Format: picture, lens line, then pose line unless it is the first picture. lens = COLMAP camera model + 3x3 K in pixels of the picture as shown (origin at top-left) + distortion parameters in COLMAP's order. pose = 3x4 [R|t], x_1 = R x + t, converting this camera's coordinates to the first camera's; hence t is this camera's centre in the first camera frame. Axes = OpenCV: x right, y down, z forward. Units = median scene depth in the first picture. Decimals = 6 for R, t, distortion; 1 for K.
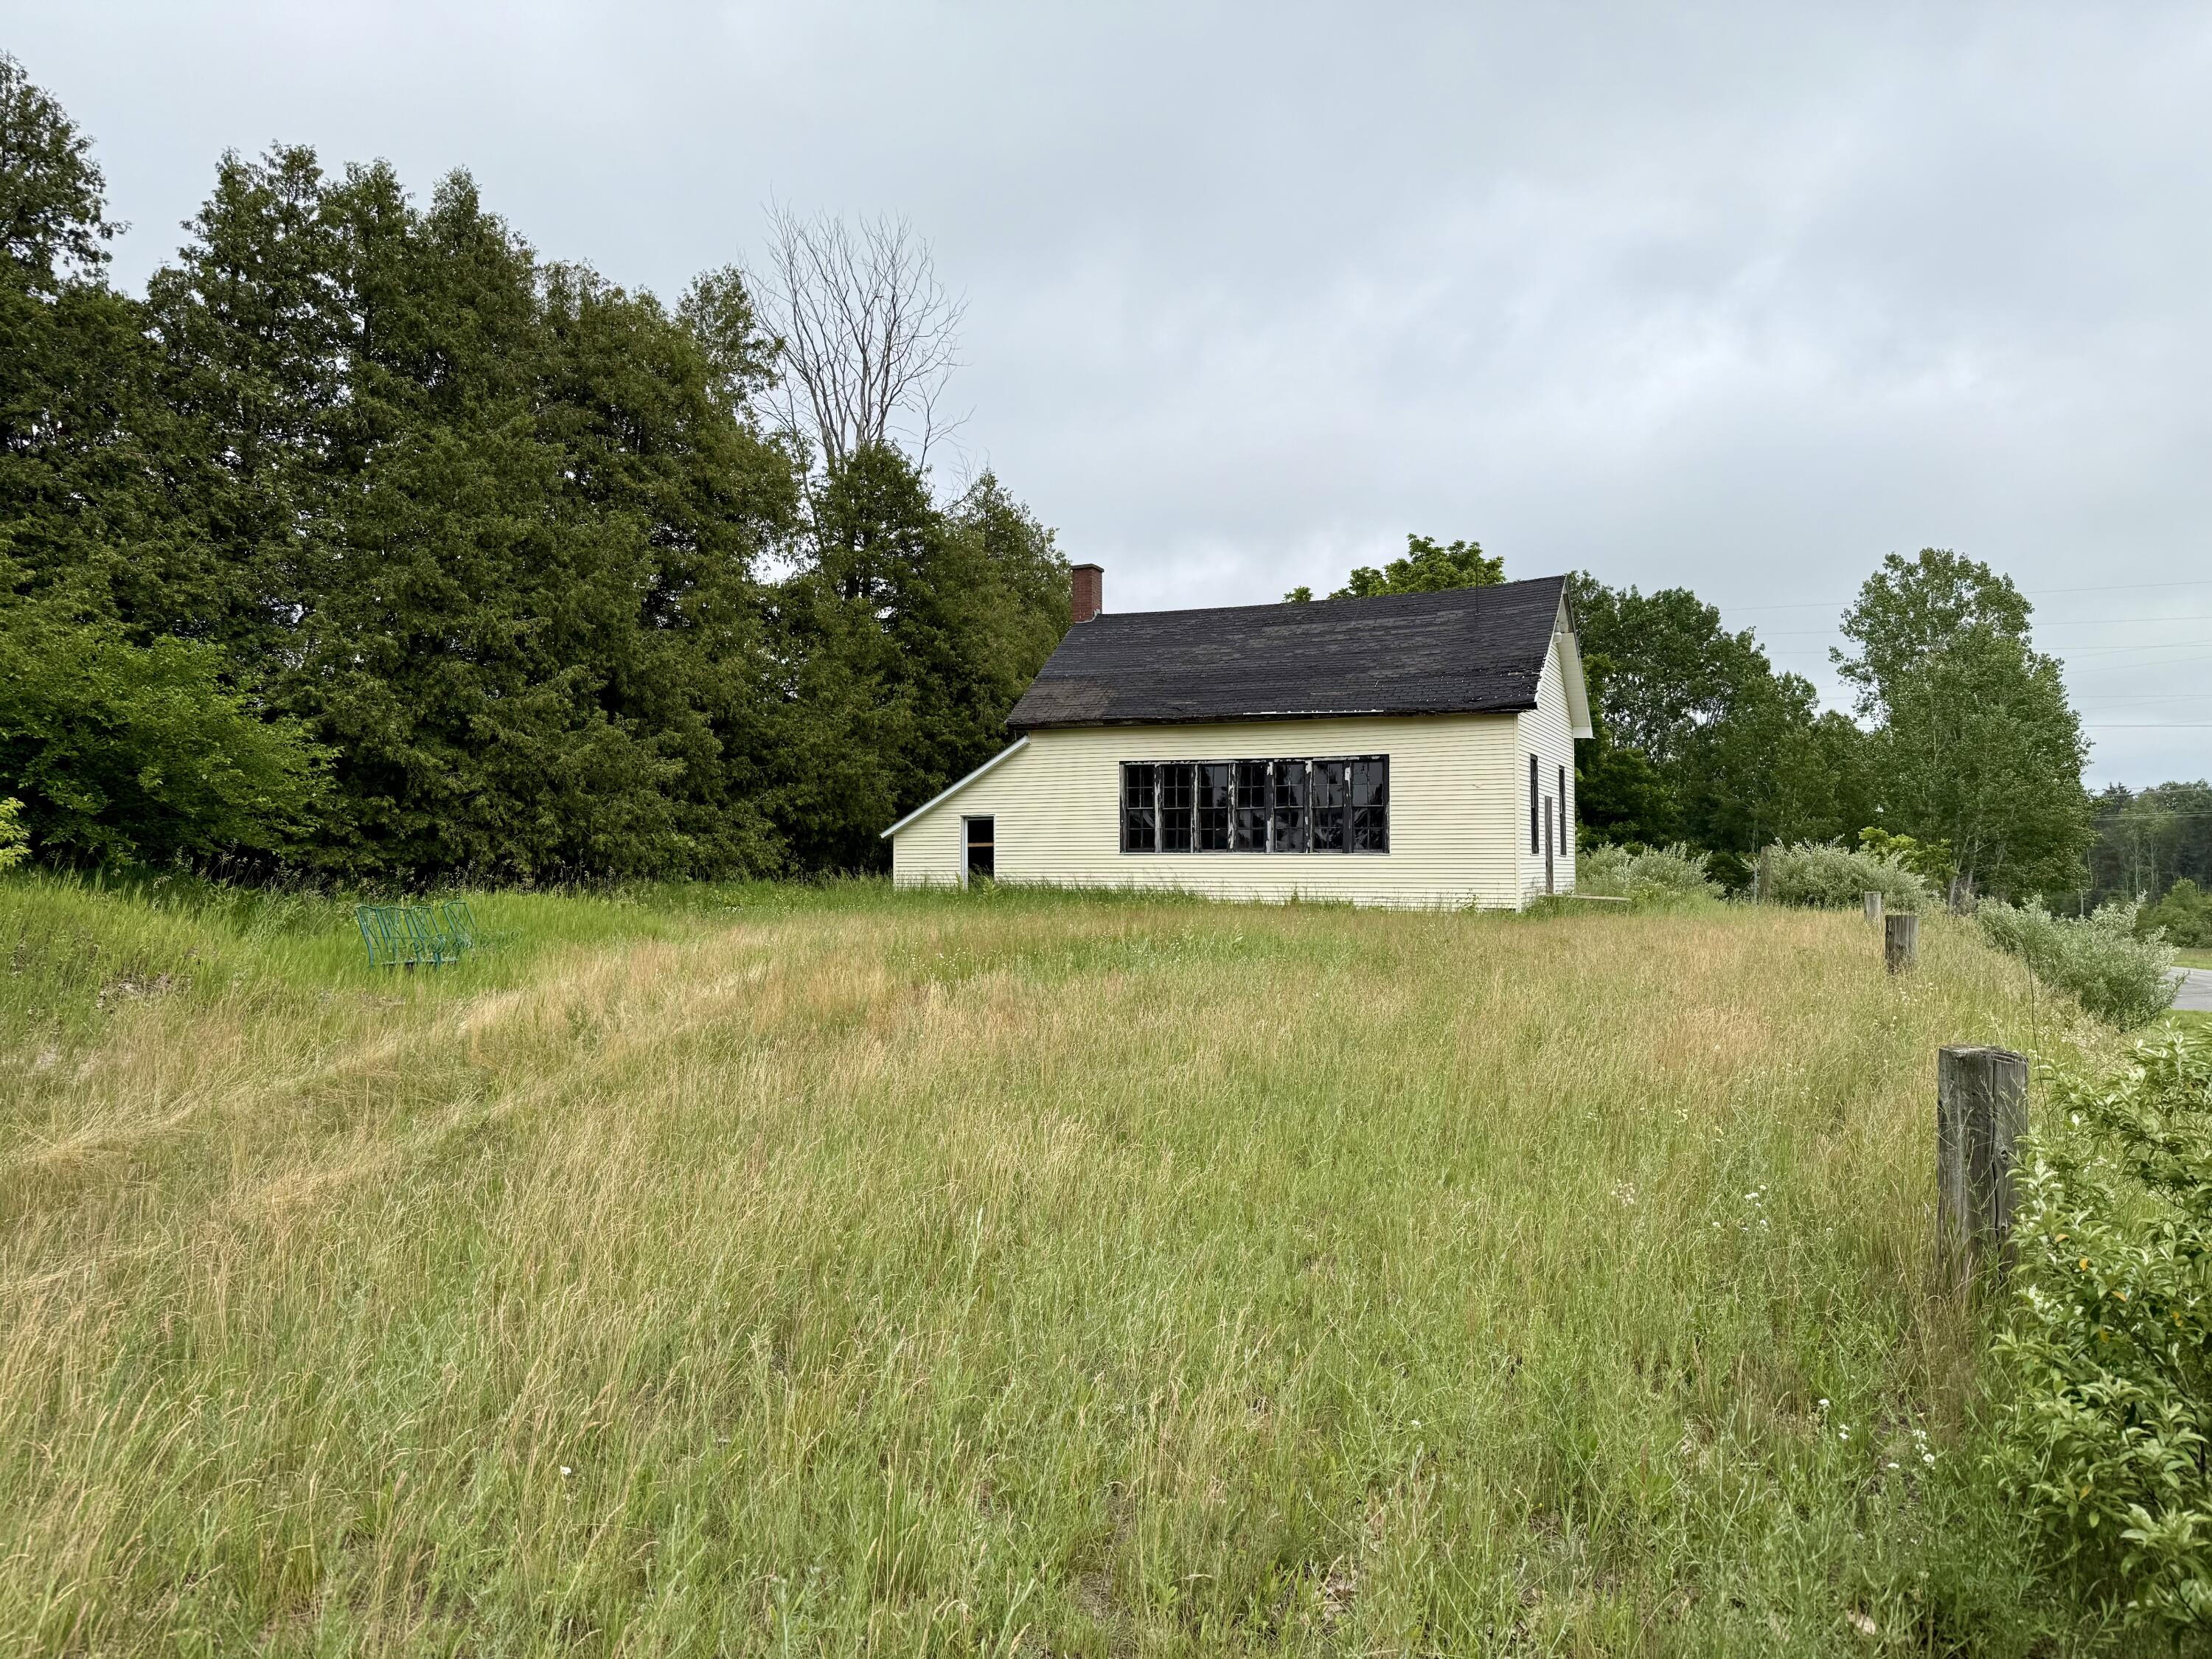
lens RADIAL K [[1604.0, 0, 1098.6], [0, 1604.0, 829.8], [0, 0, 1]] dist [0.006240, -0.003474]
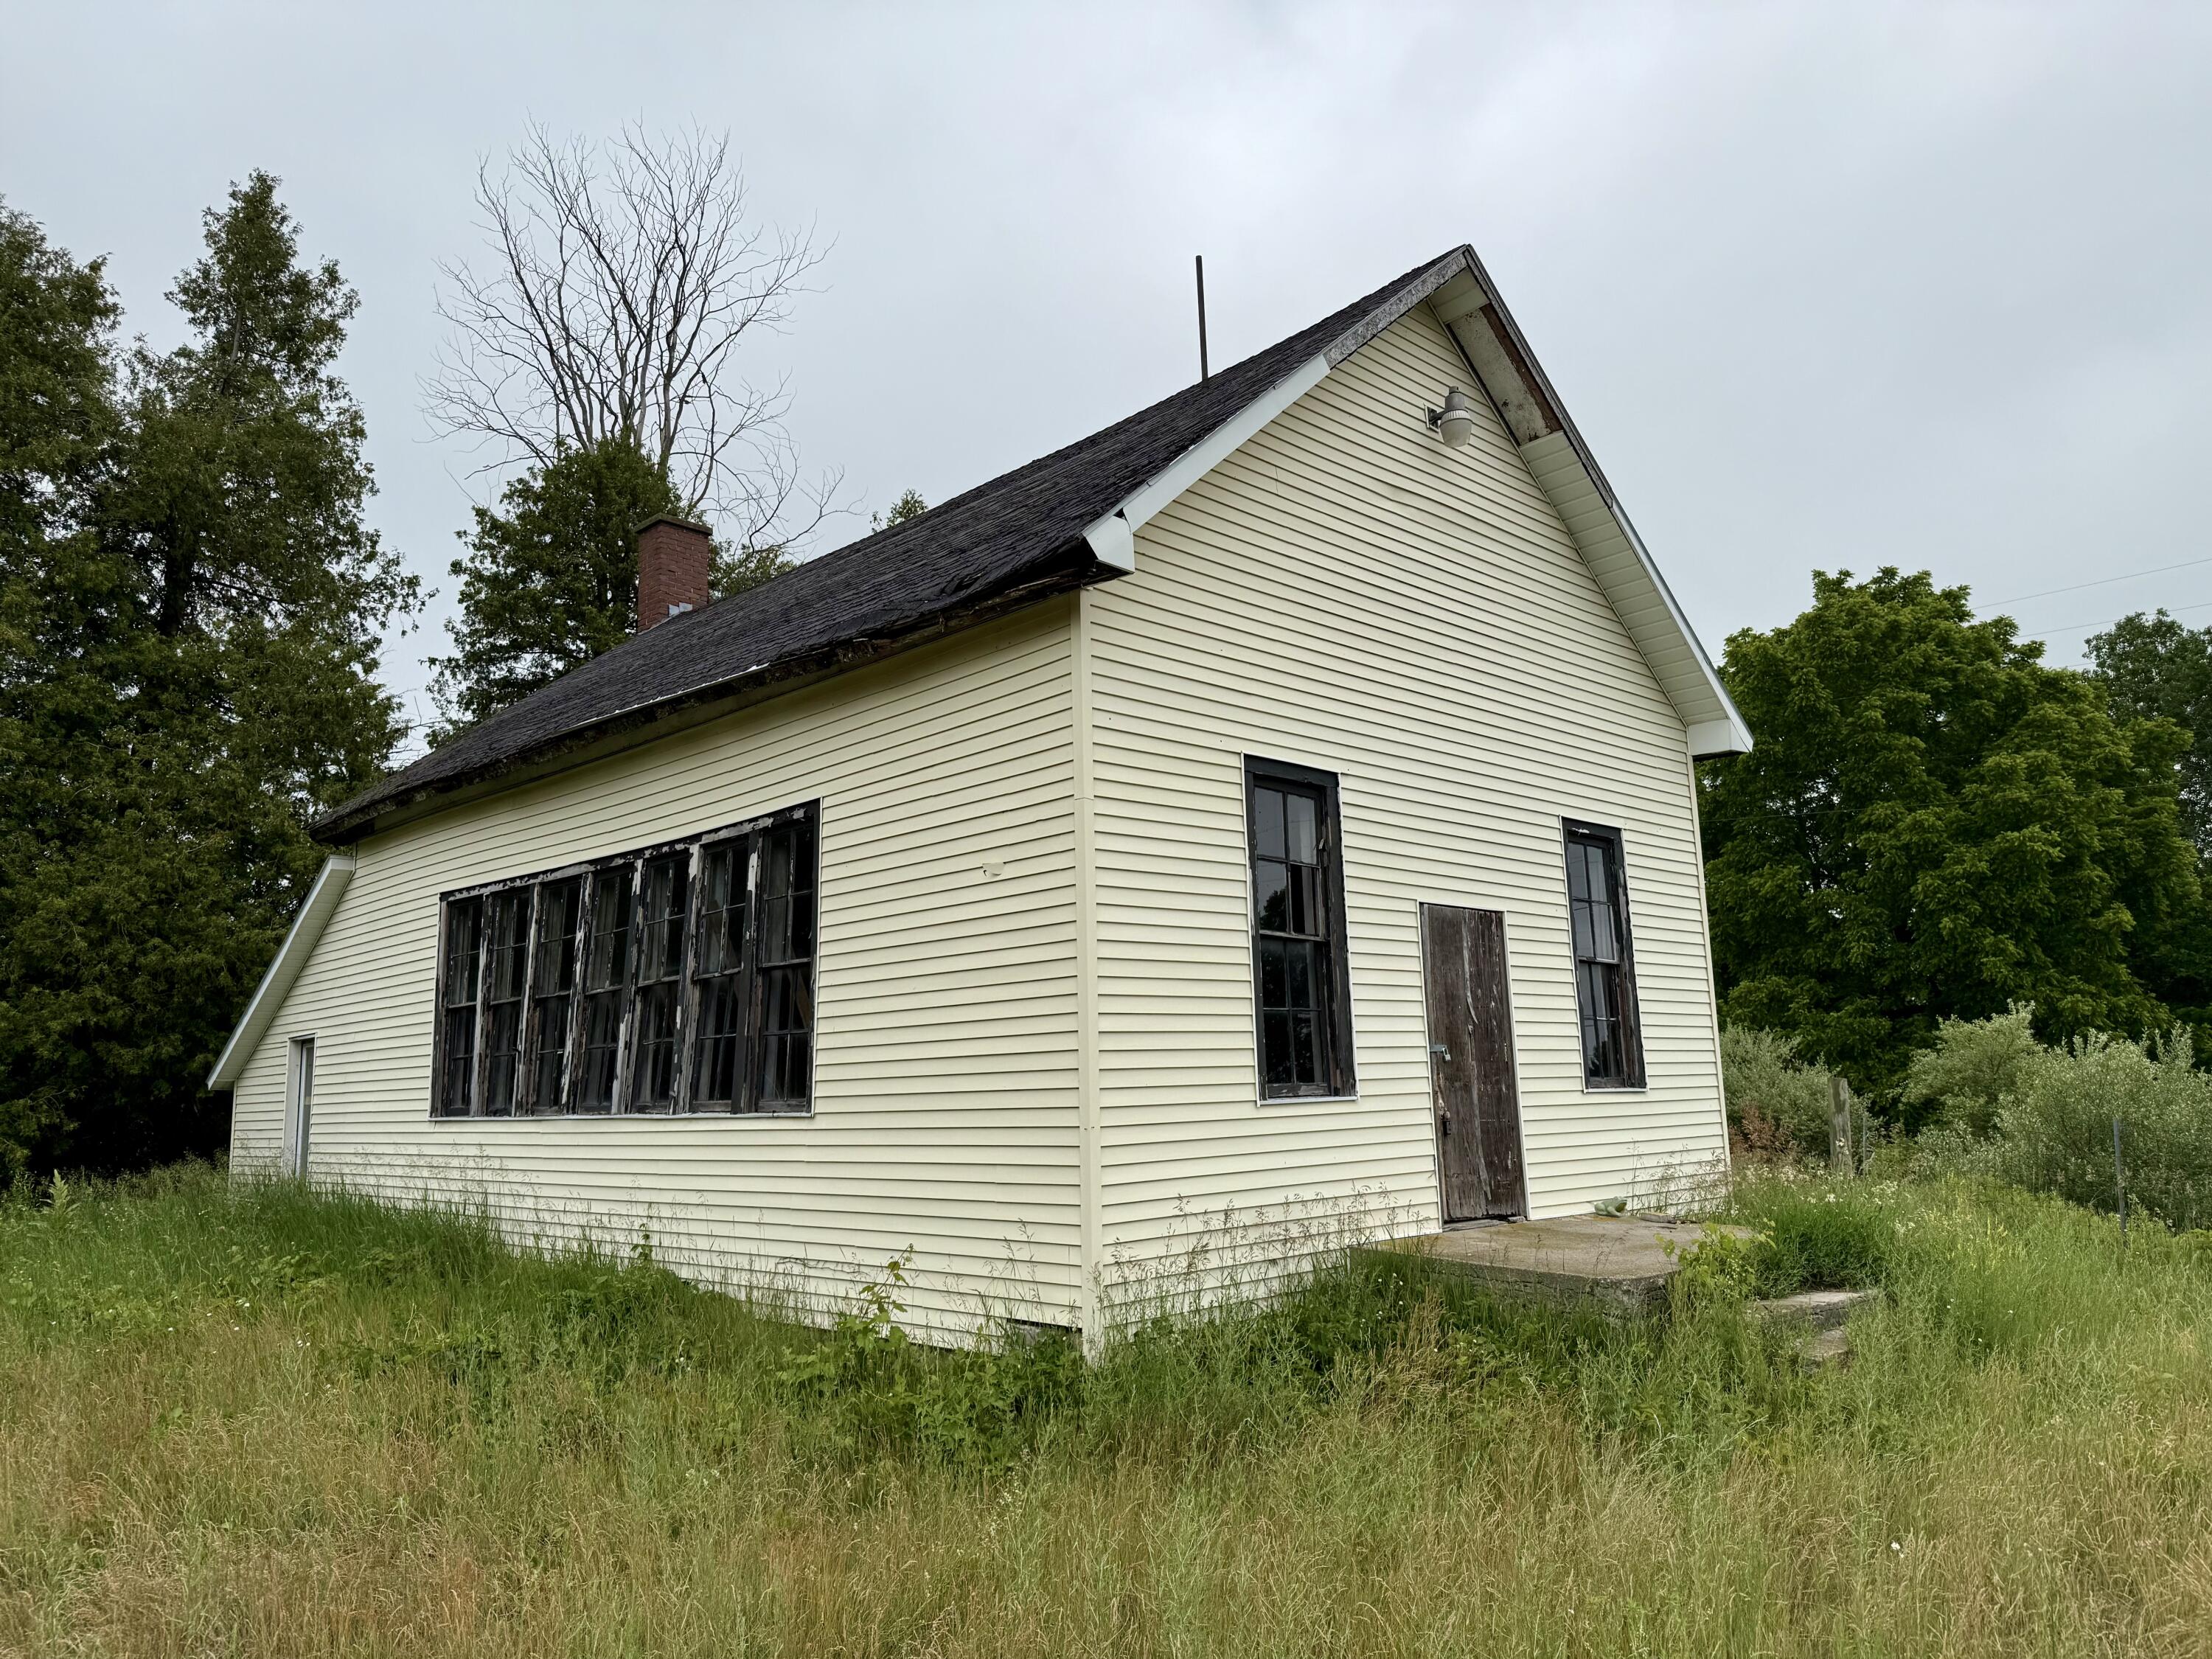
lens RADIAL K [[1604.0, 0, 1126.8], [0, 1604.0, 828.6], [0, 0, 1]] dist [0.006240, -0.003474]
pose [[0.937351, -0.083508, -0.338231, 0.316096], [0.036970, 0.989208, -0.141777, 0.005493], [0.346421, 0.120390, 0.930322, 0.667866]]
